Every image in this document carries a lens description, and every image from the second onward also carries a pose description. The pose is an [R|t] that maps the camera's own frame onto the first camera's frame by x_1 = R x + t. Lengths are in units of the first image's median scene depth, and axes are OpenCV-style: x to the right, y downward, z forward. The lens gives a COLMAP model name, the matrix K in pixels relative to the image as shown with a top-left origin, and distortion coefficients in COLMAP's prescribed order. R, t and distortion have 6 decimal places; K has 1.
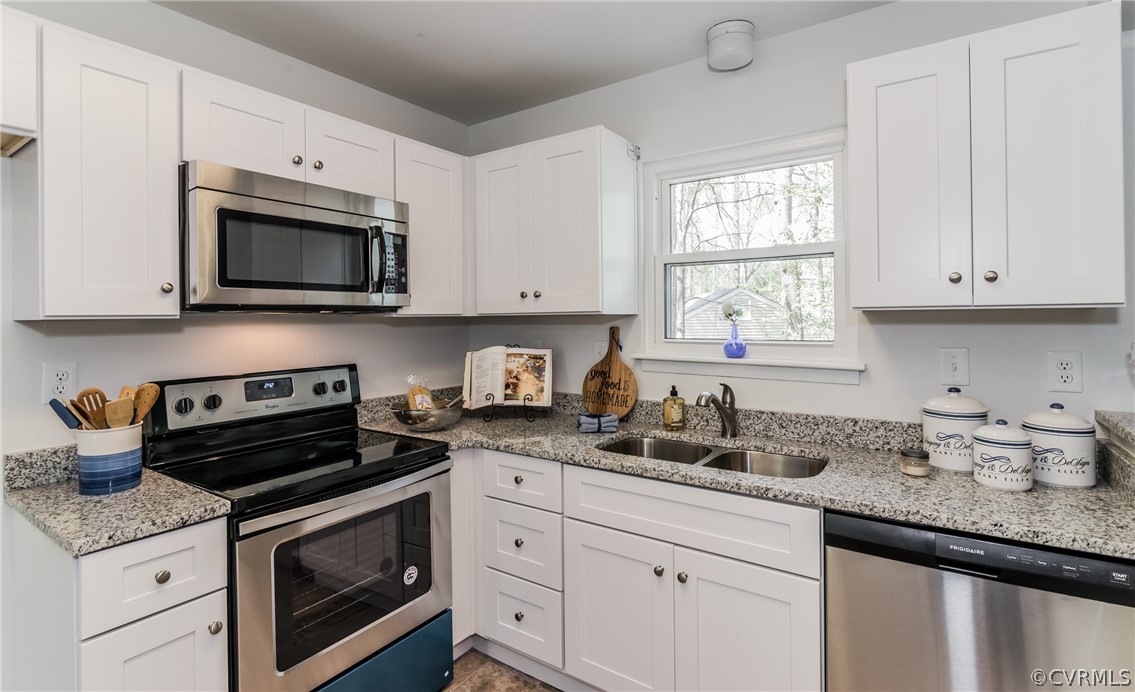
lens RADIAL K [[544.2, 0, 568.8], [0, 544.2, 315.3], [0, 0, 1]] dist [-0.005153, -0.000749]
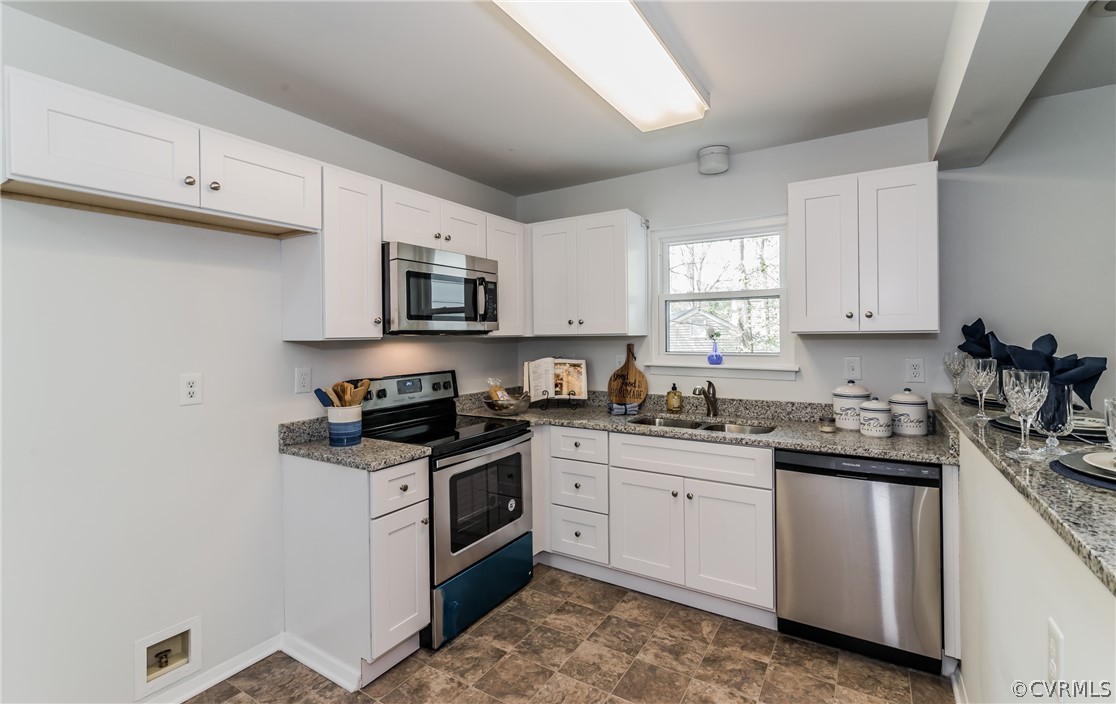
lens RADIAL K [[510.0, 0, 558.2], [0, 510.0, 334.8], [0, 0, 1]] dist [-0.002707, -0.000477]
pose [[0.998848, -0.000823, 0.047984, -0.219983], [0.000678, 0.999995, 0.003024, -0.009457], [-0.047986, -0.002988, 0.998844, -0.436405]]
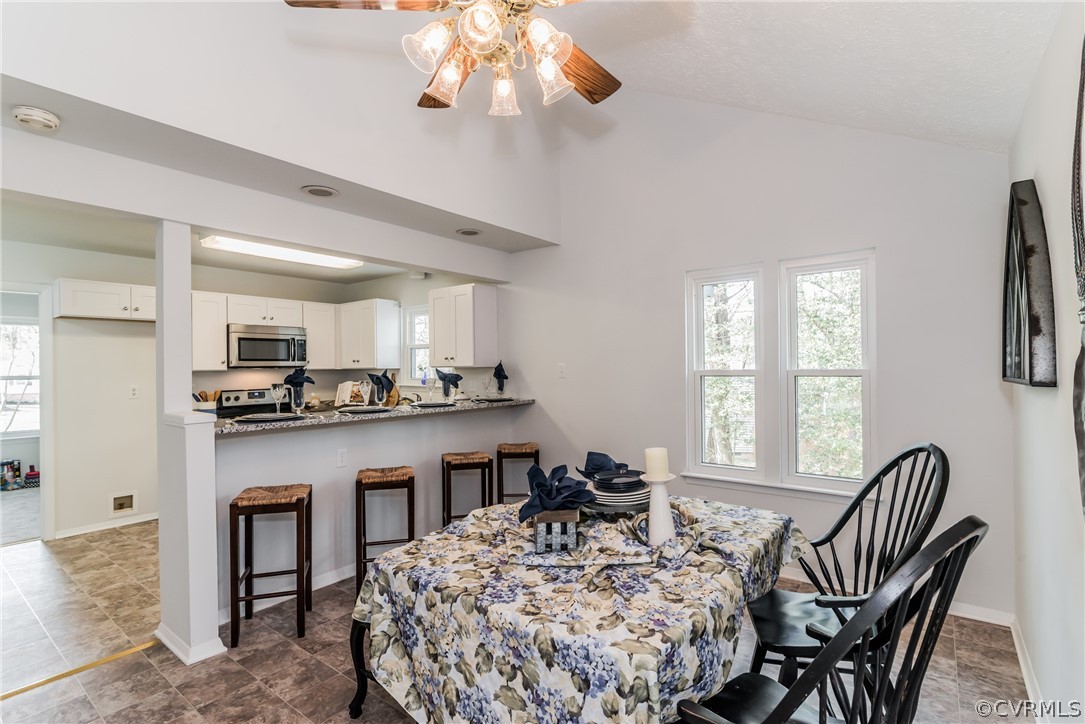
lens RADIAL K [[525.9, 0, 543.5], [0, 525.9, 364.7], [0, 0, 1]] dist [-0.000616, -0.000268]
pose [[0.998308, -0.004252, -0.057985, 1.157224], [0.004100, 0.999988, -0.002728, -0.011265], [0.057996, 0.002485, 0.998314, -1.731347]]
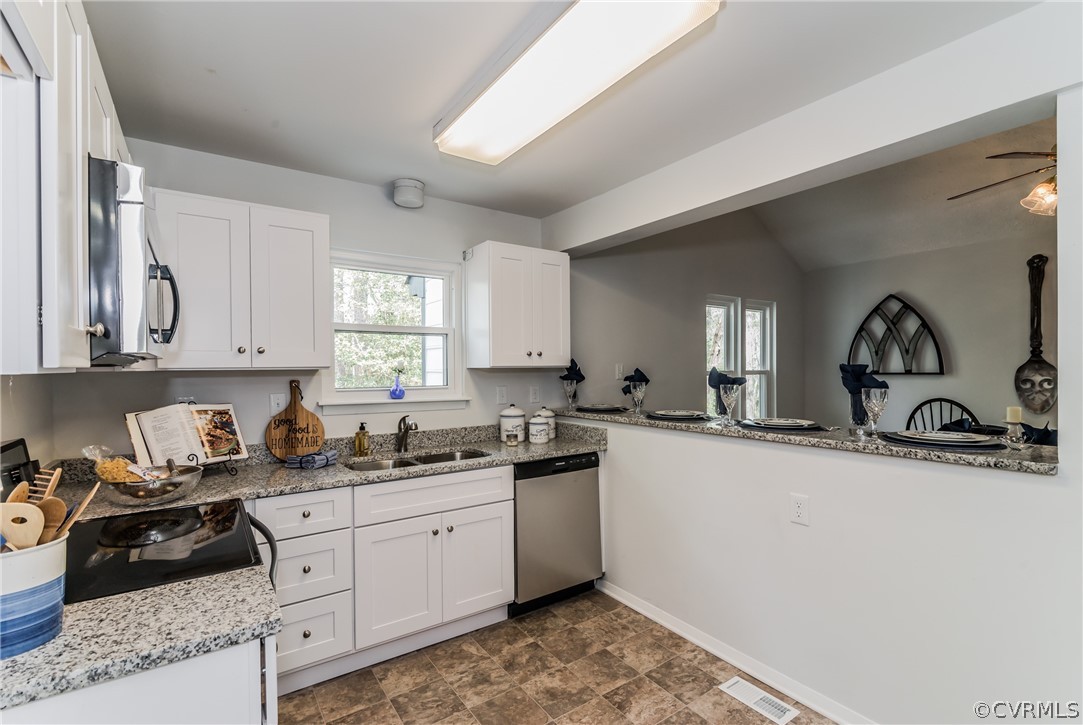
lens RADIAL K [[496.0, 0, 548.3], [0, 496.0, 367.8], [0, 0, 1]] dist [0.004155, -0.001668]
pose [[0.336780, 0.006224, 0.941563, -0.930732], [-0.000960, 0.999980, -0.006267, 0.001181], [-0.941583, 0.001206, 0.336779, 0.175138]]
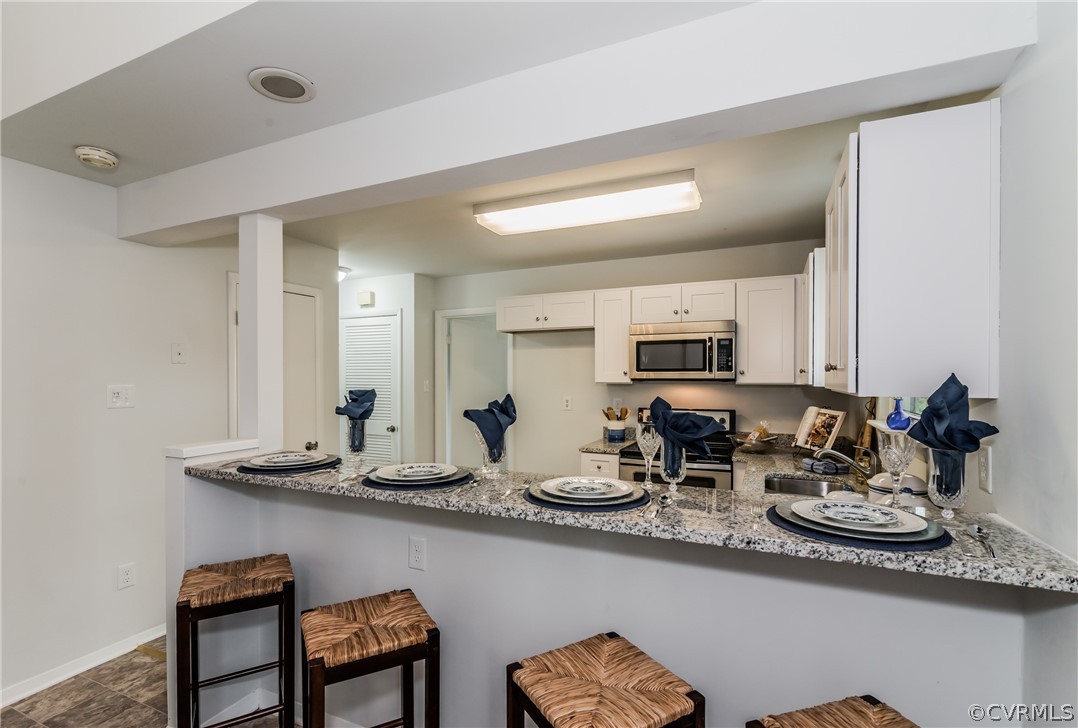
lens RADIAL K [[493.7, 0, 543.3], [0, 493.7, 374.2], [0, 0, 1]] dist [0.004155, -0.001668]
pose [[0.171708, 0.003874, -0.985140, 1.311778], [-0.000923, 0.999992, 0.003771, -0.040149], [0.985147, 0.000262, 0.171711, 0.130369]]
